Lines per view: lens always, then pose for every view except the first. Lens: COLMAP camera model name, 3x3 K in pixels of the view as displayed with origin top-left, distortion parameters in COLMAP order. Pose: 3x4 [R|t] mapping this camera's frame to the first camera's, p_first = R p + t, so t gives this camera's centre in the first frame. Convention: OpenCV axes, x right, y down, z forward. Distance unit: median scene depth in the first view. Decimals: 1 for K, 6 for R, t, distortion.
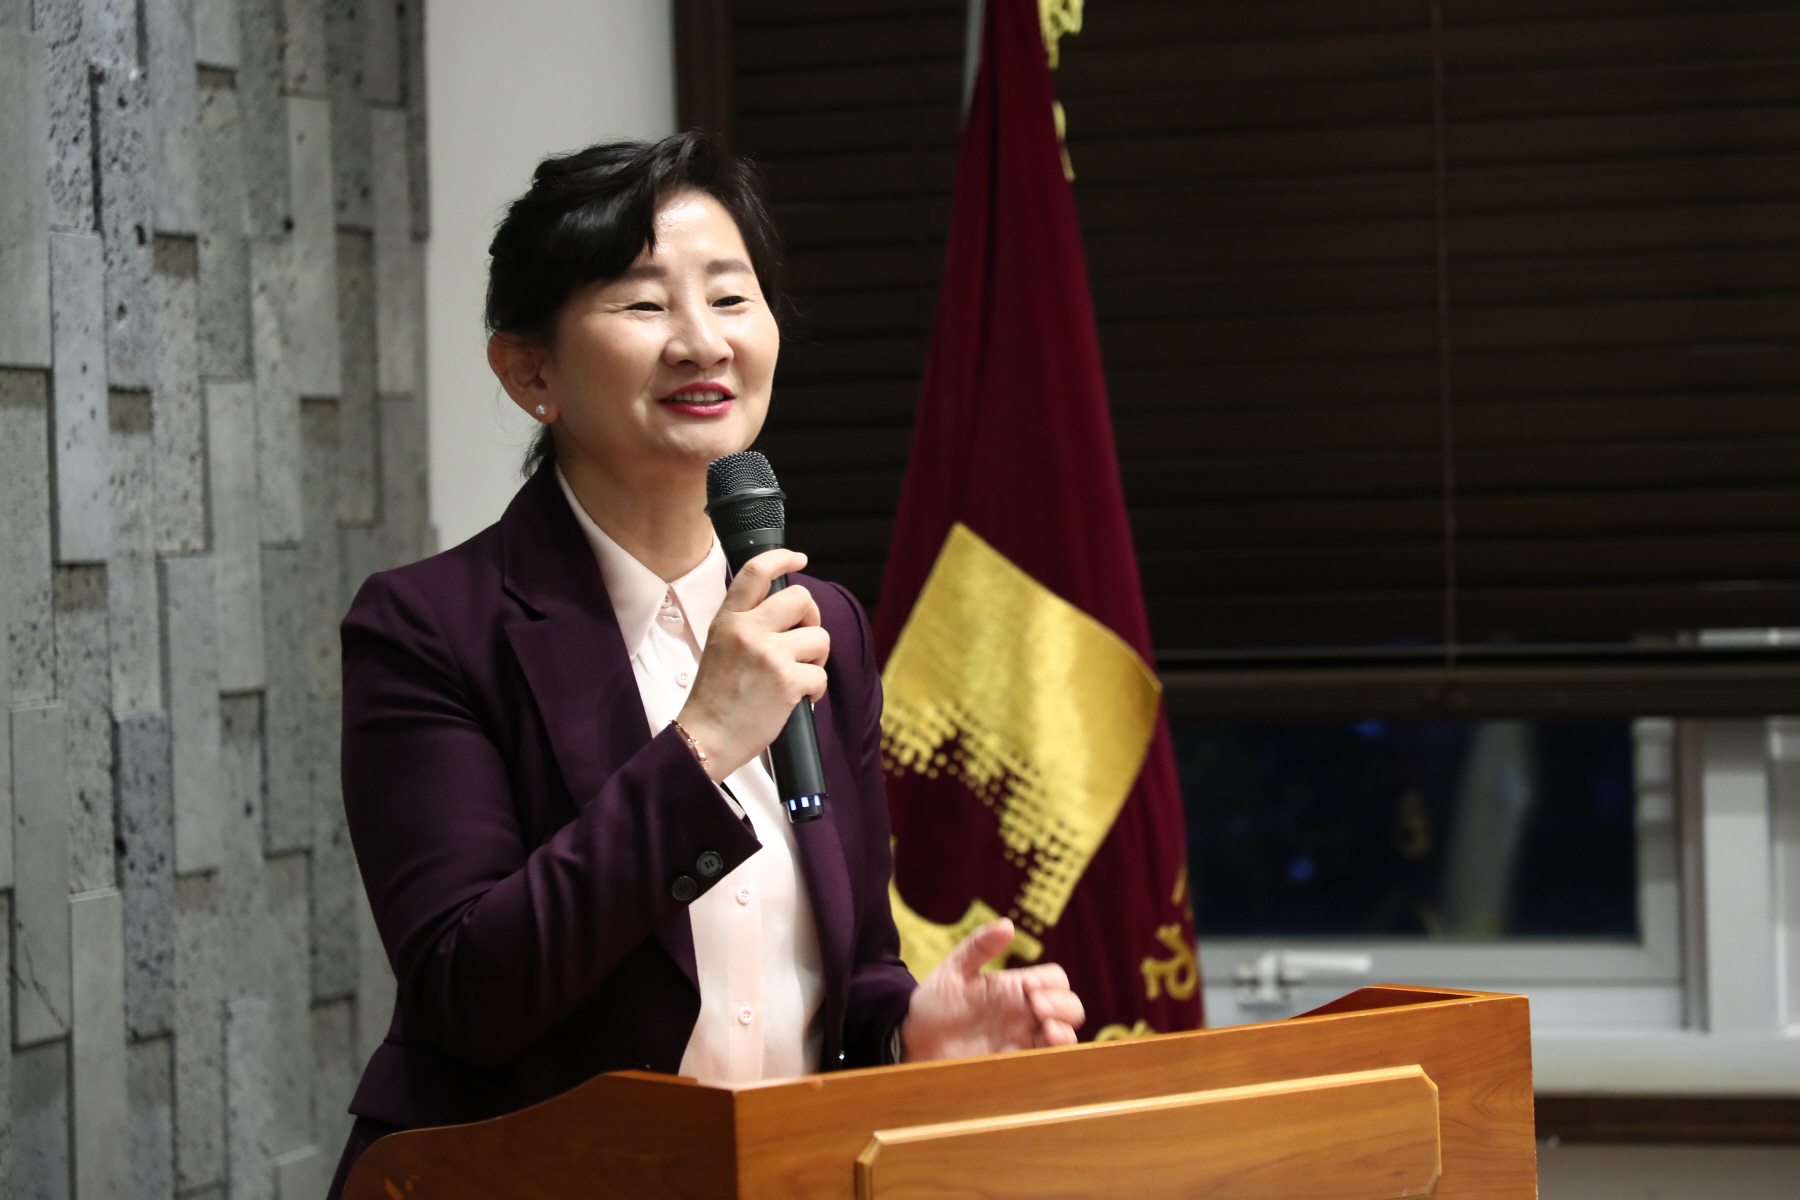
lens RADIAL K [[5238.8, 0, 906.4], [0, 5238.8, 598.3], [0, 0, 1]] dist [0.012280, 0.023785]
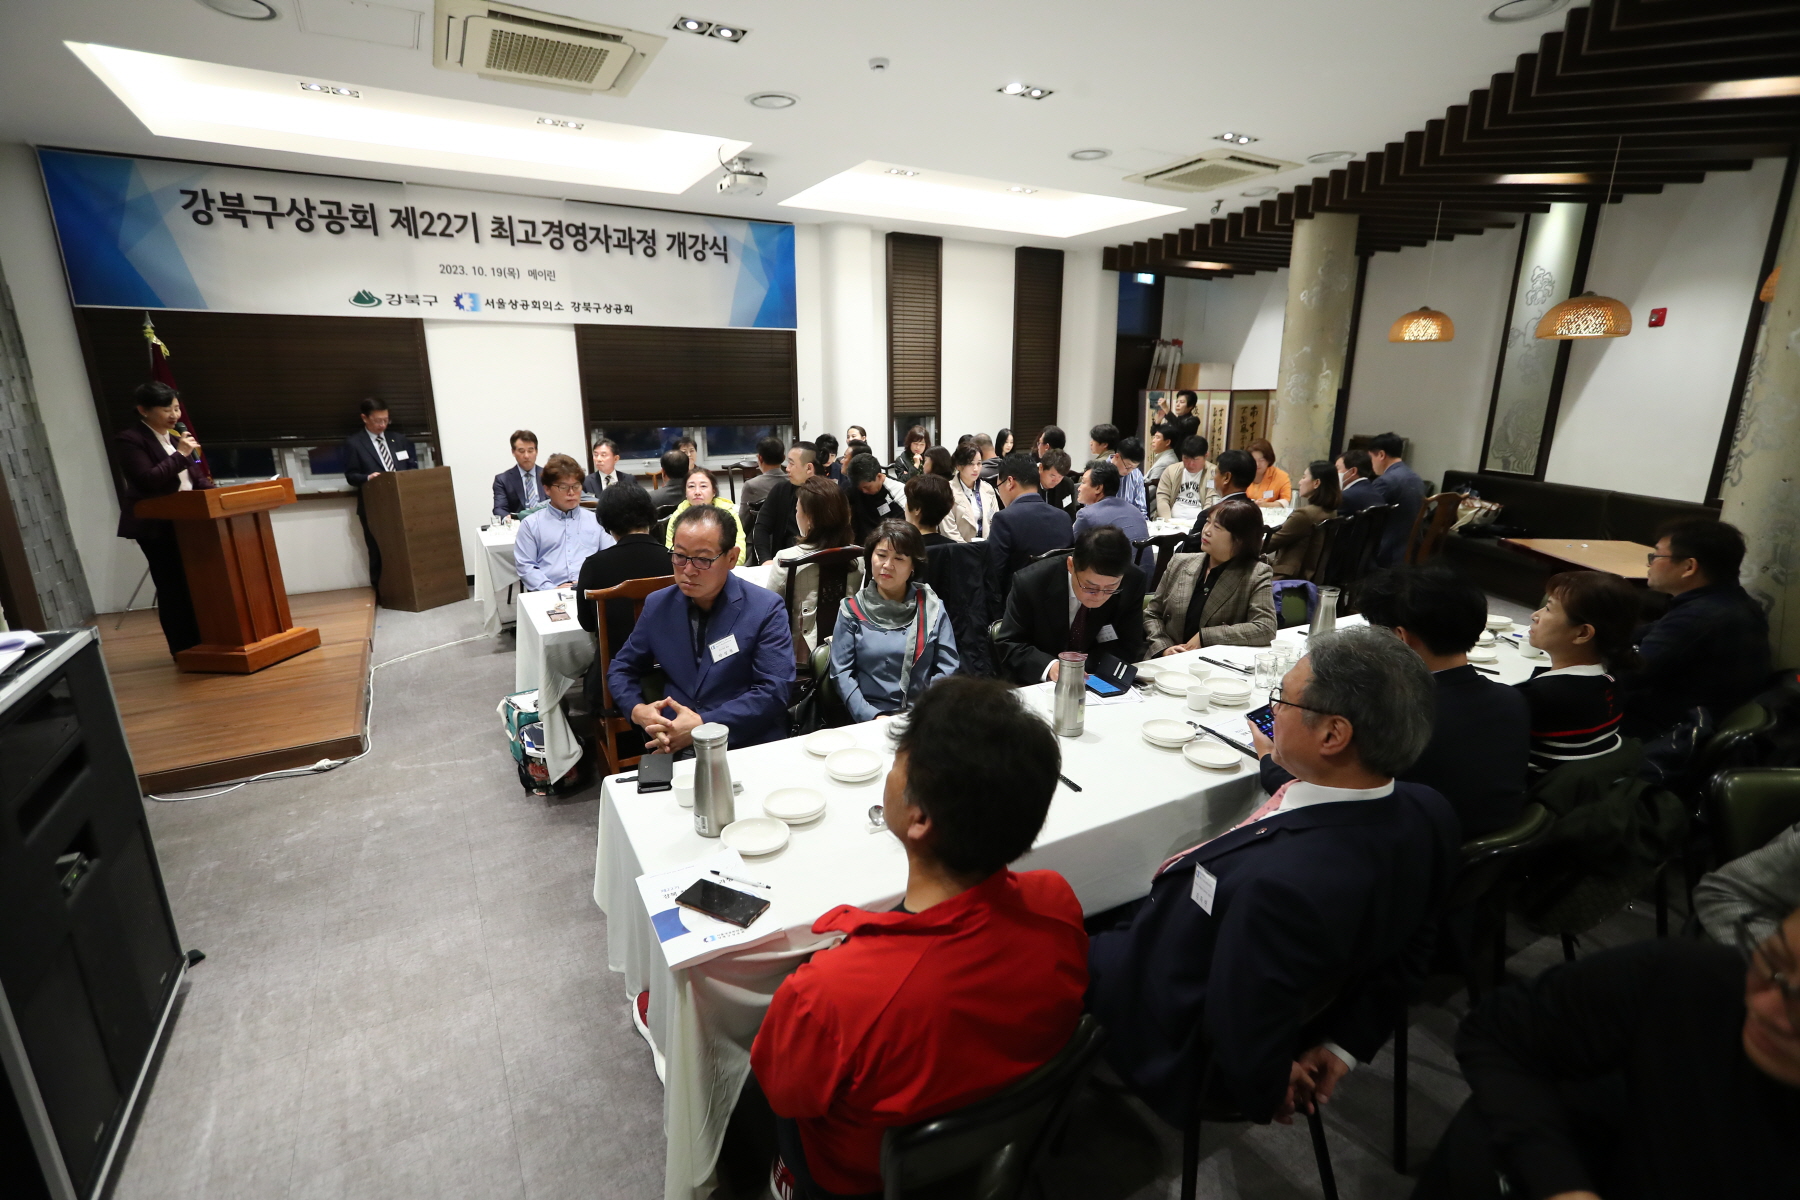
lens RADIAL K [[814.4, 0, 900.8], [0, 814.4, 606.5], [0, 0, 1]] dist [-0.015254, 0.004176]
pose [[0.650827, -0.169208, 0.740130, -0.196019], [-0.001775, 0.974507, 0.224352, -0.020188], [-0.759224, -0.147328, 0.633935, -0.559075]]
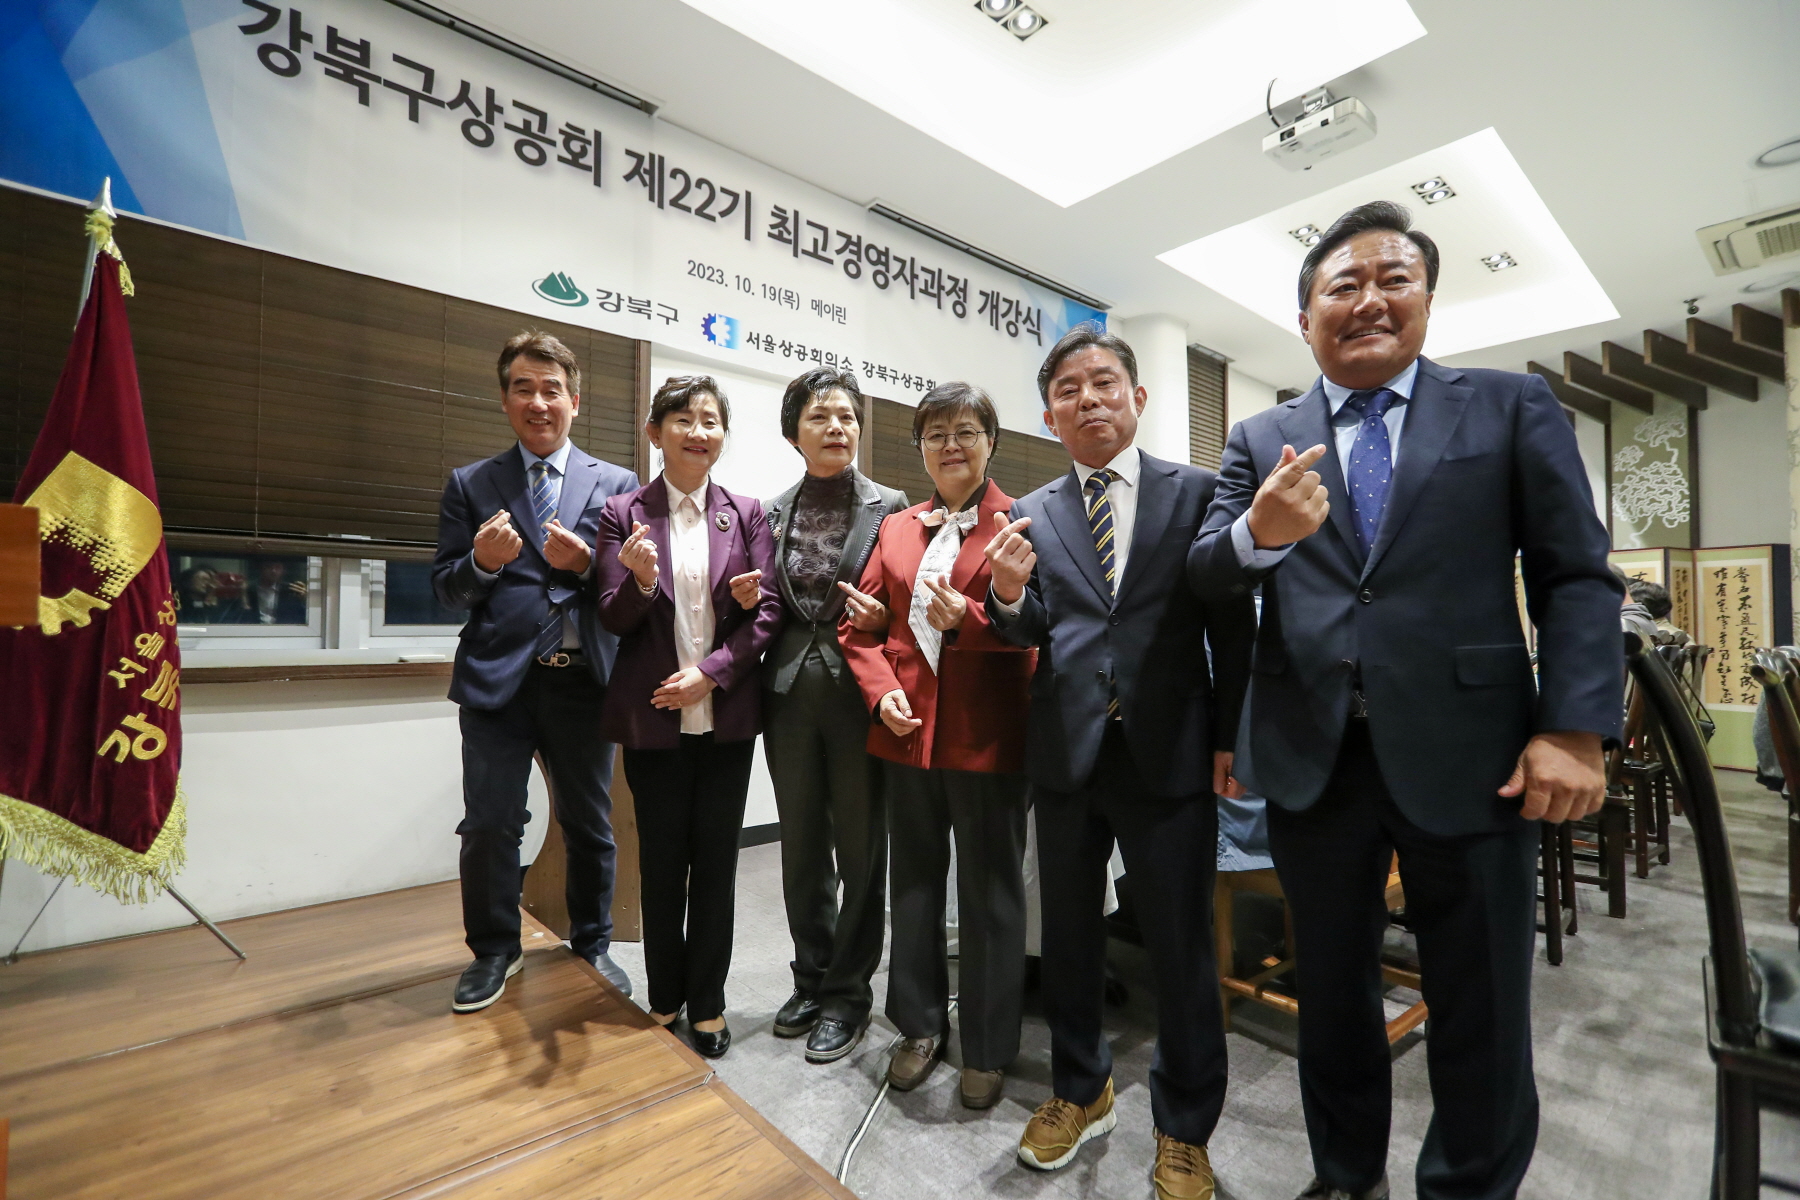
lens RADIAL K [[800.2, 0, 892.3], [0, 800.2, 608.0], [0, 0, 1]] dist [-0.004645, -0.000127]
pose [[0.520587, 0.052229, 0.852209, -0.116306], [-0.002115, 0.998203, -0.059885, 0.090550], [-0.853806, 0.029373, 0.519762, 0.413166]]
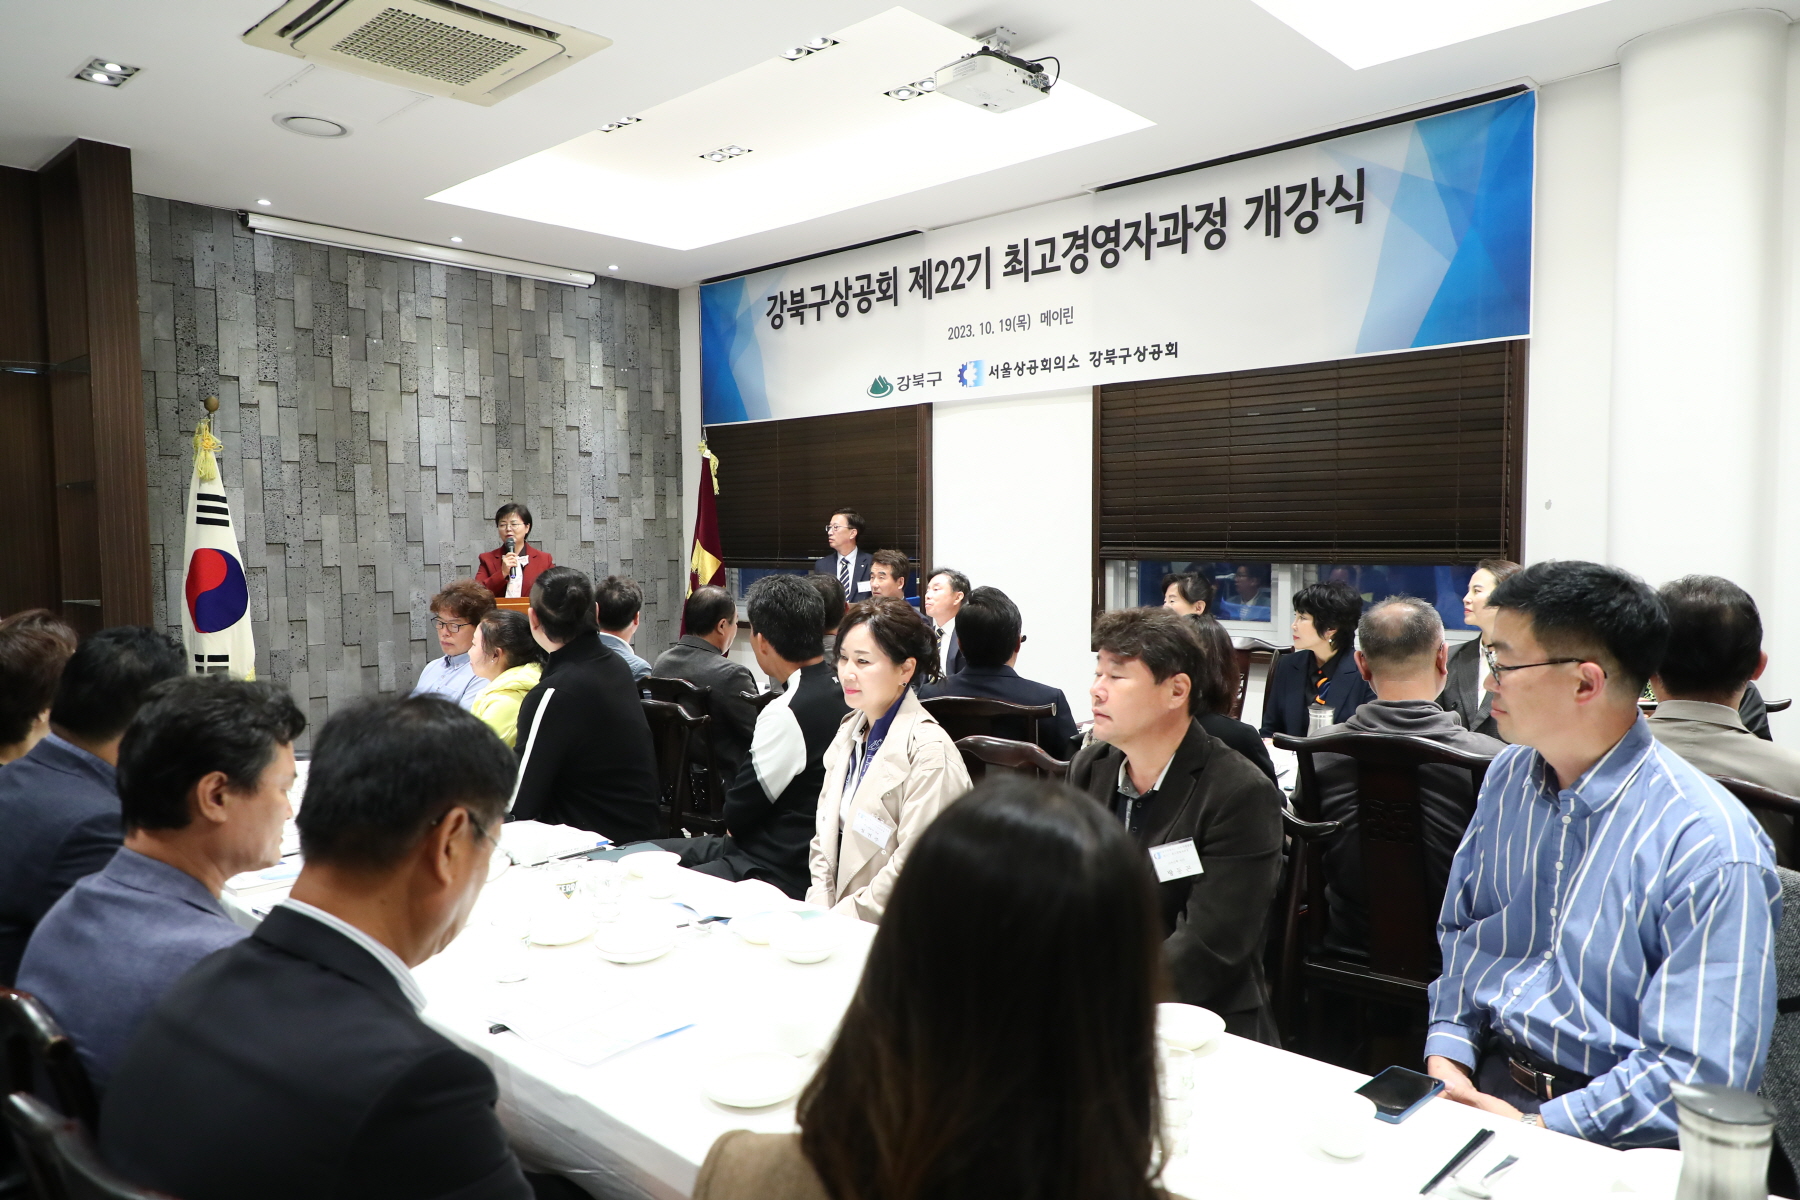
lens RADIAL K [[1229.5, 0, 907.5], [0, 1229.5, 605.6], [0, 0, 1]] dist [0.006715, 0.001779]
pose [[0.911844, 0.043251, -0.408252, 0.946478], [-0.024119, 0.998361, 0.051898, -0.016764], [0.409828, -0.037476, 0.911393, -0.407597]]
